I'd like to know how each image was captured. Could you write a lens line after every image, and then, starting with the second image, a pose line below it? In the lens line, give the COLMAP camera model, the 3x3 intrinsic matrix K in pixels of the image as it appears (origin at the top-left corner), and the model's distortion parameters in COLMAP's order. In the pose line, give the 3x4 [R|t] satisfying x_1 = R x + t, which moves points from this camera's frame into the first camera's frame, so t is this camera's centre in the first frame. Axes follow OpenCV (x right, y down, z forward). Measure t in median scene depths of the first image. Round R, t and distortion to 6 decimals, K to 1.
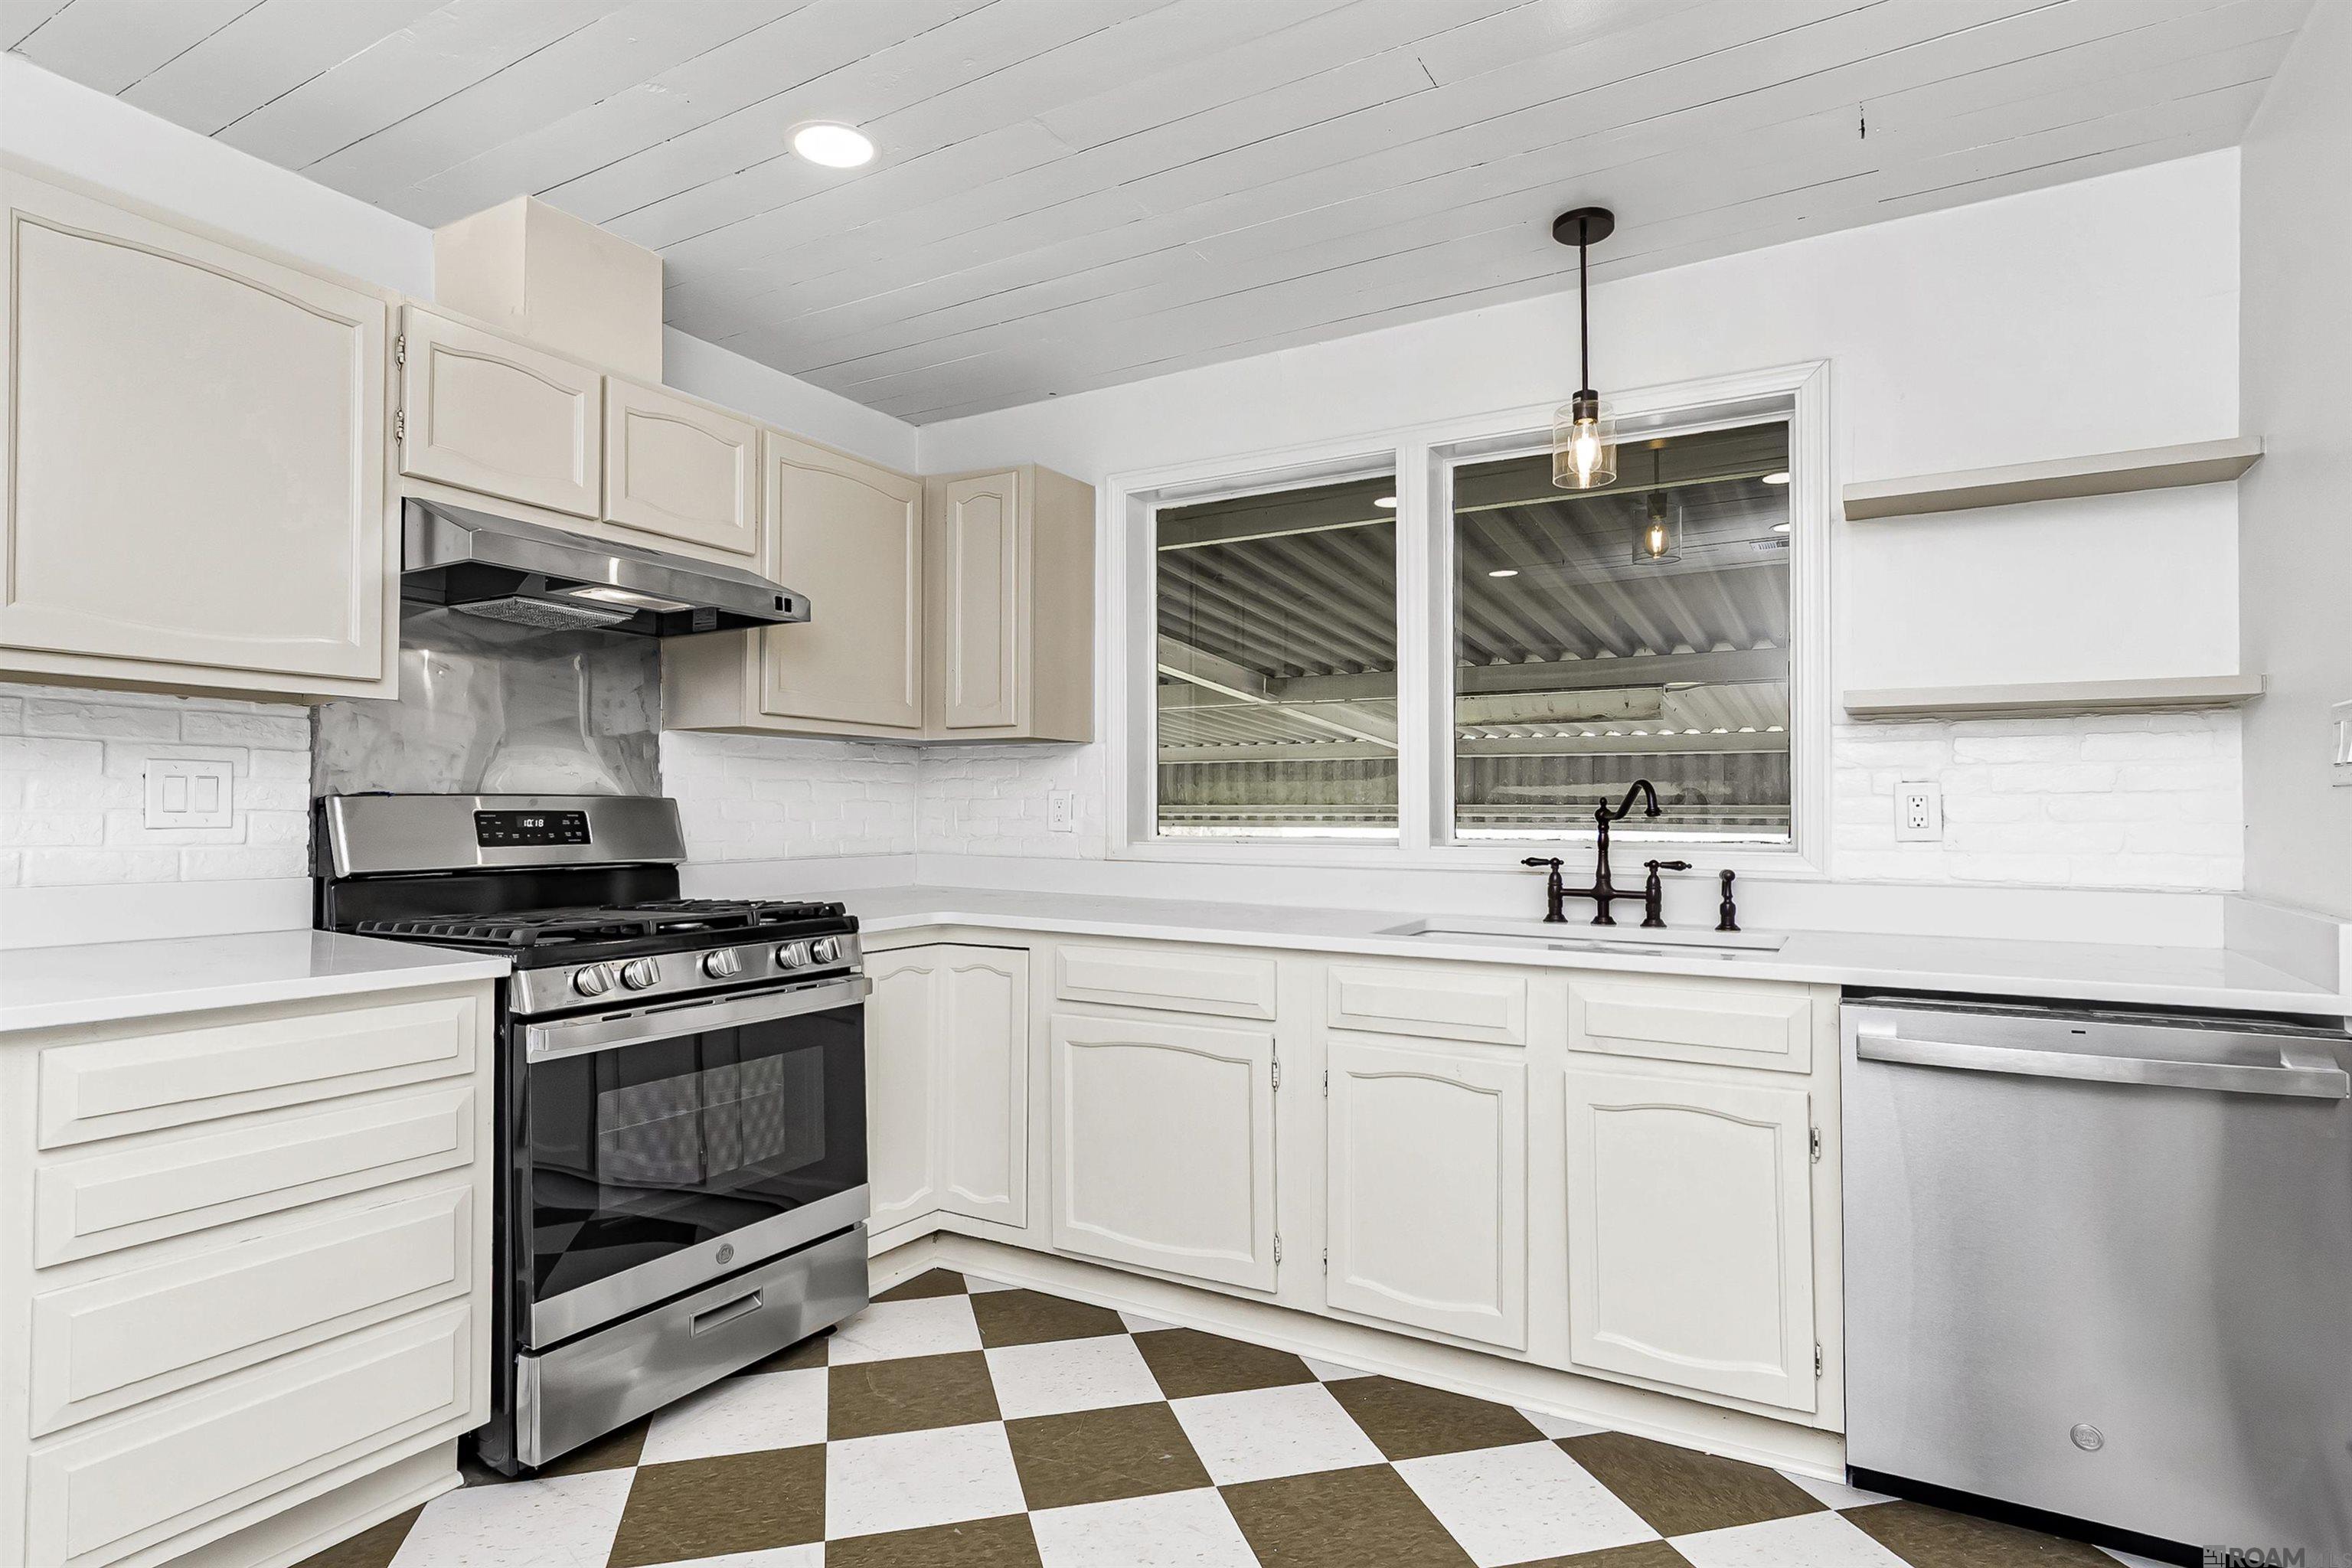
lens RADIAL K [[1159.0, 0, 1182.6], [0, 1159.0, 797.4], [0, 0, 1]] dist [0.033642, -0.002538]
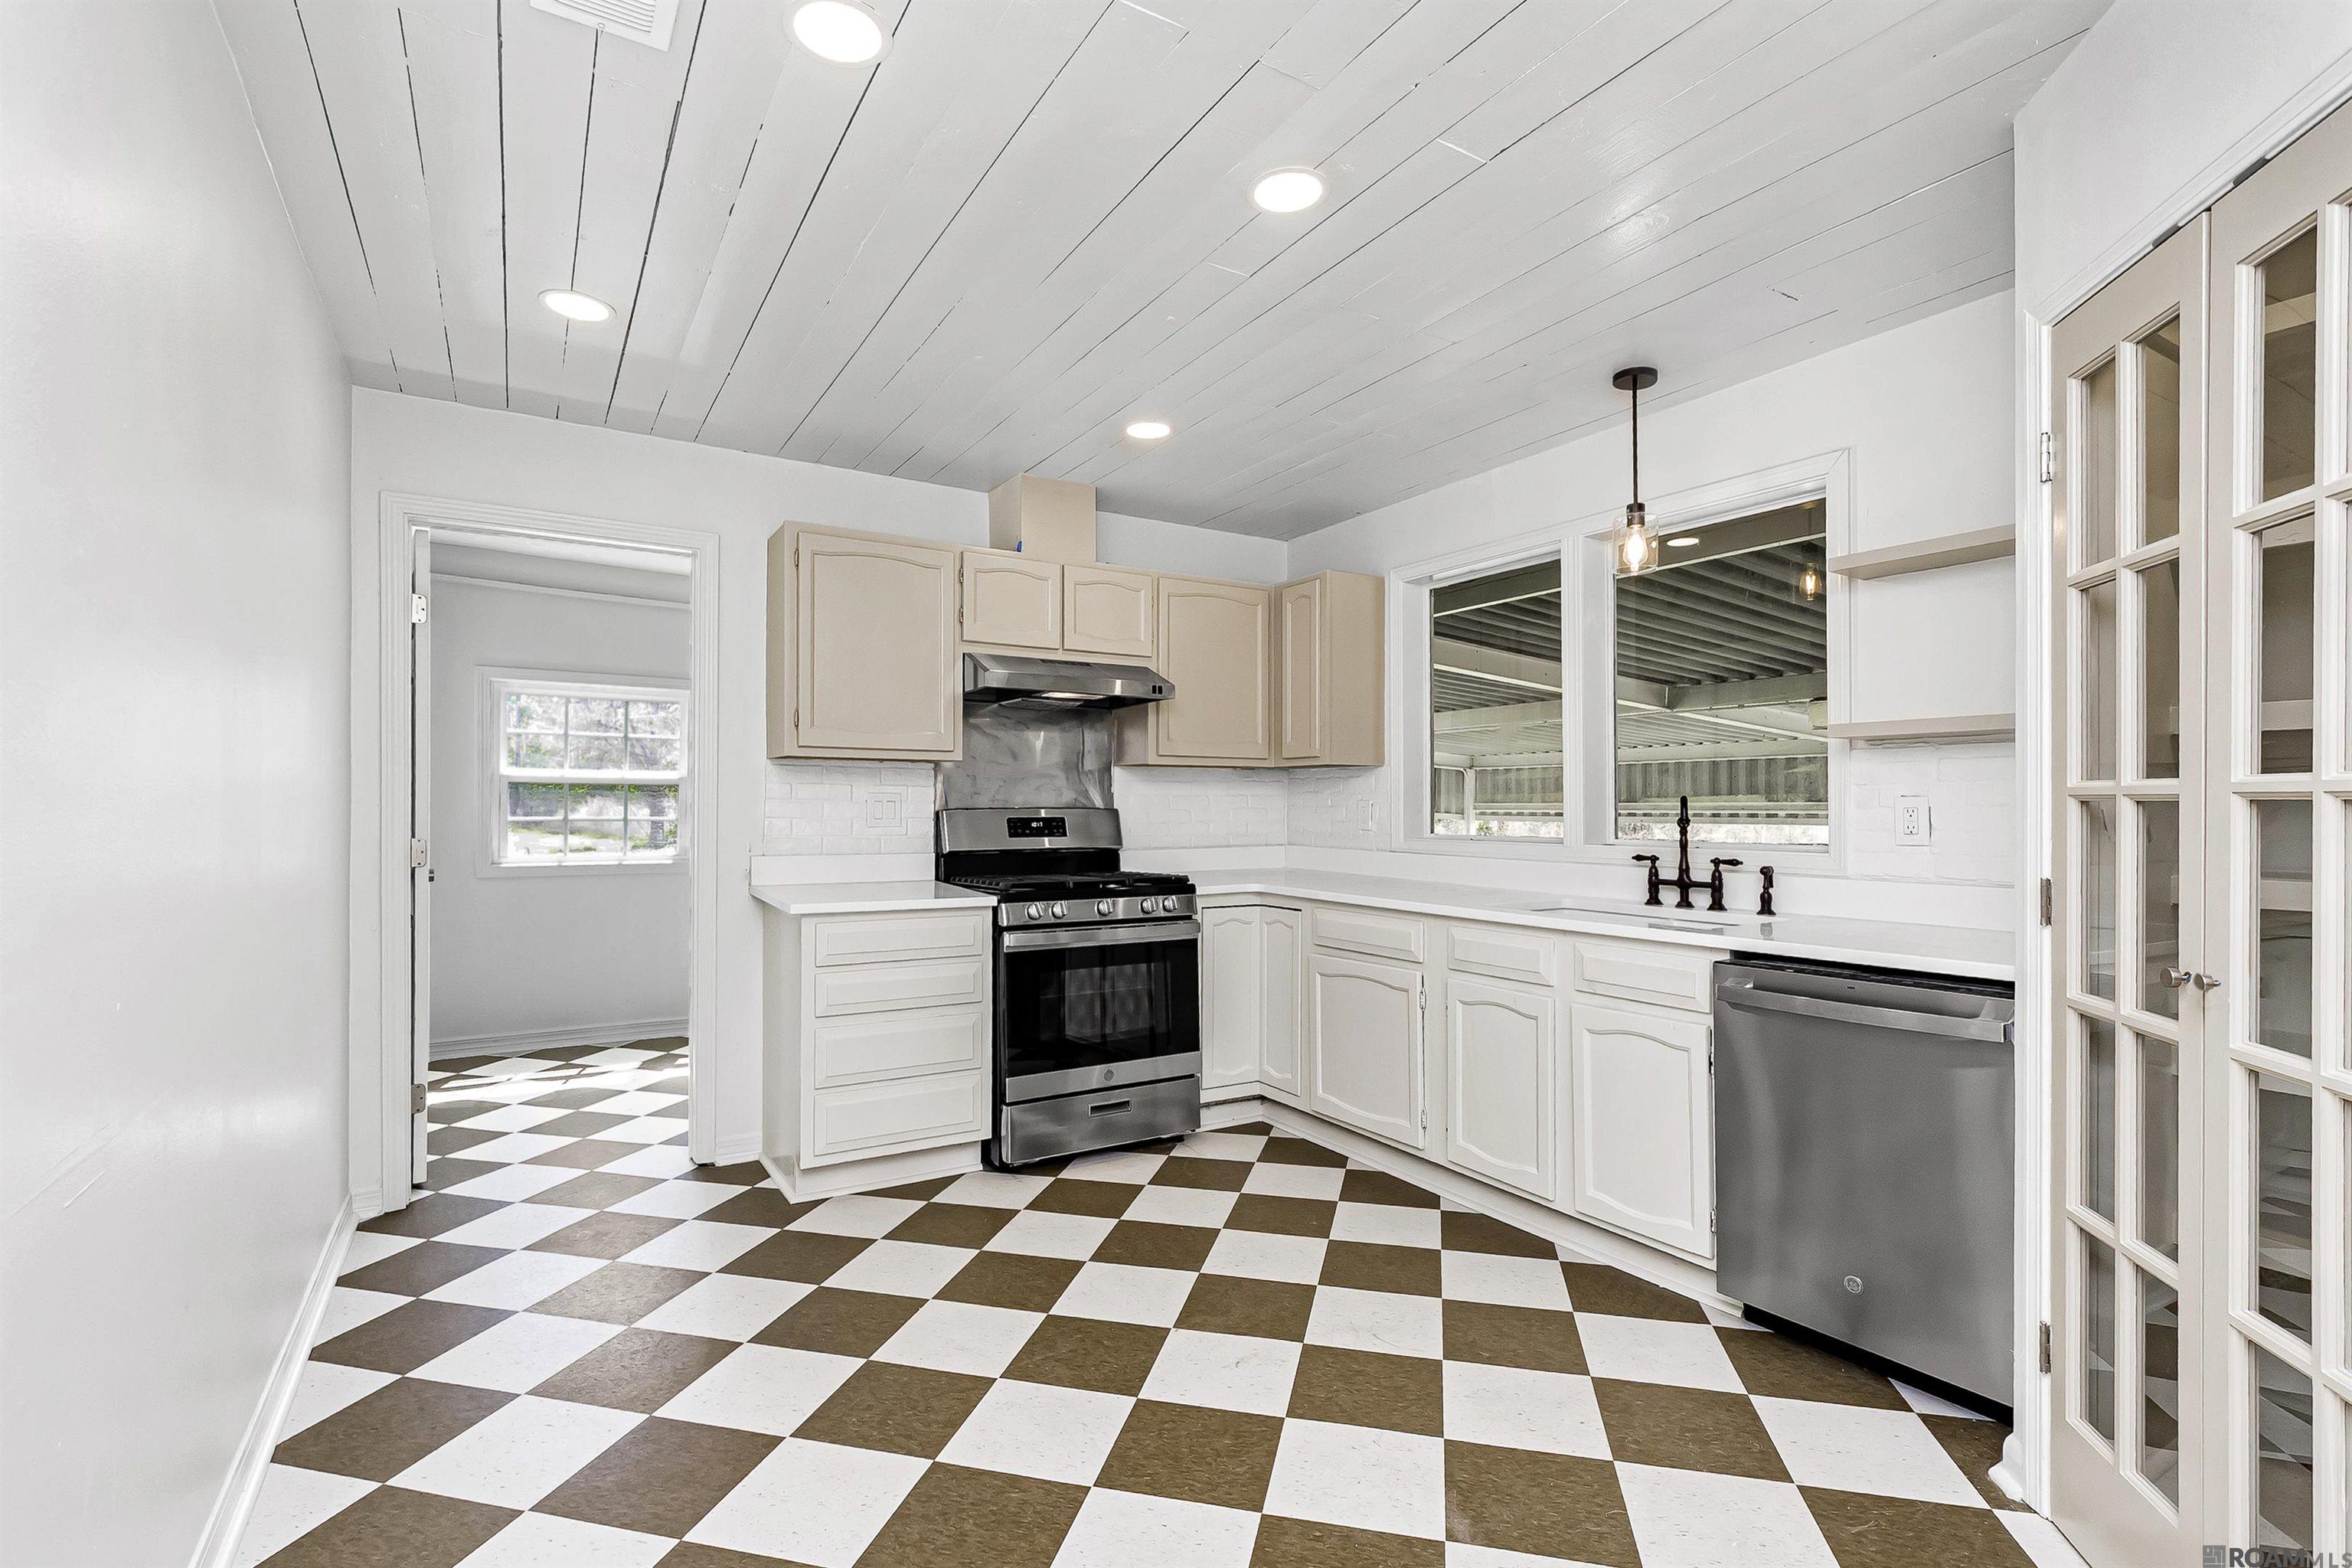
lens RADIAL K [[1066.7, 0, 1175.7], [0, 1066.7, 794.4], [0, 0, 1]] dist [-0.003371, -0.000791]
pose [[0.862296, -0.011517, -0.506273, 0.441707], [0.013891, 0.999903, 0.000913, -0.022242], [0.506213, -0.007820, 0.862373, -0.270987]]
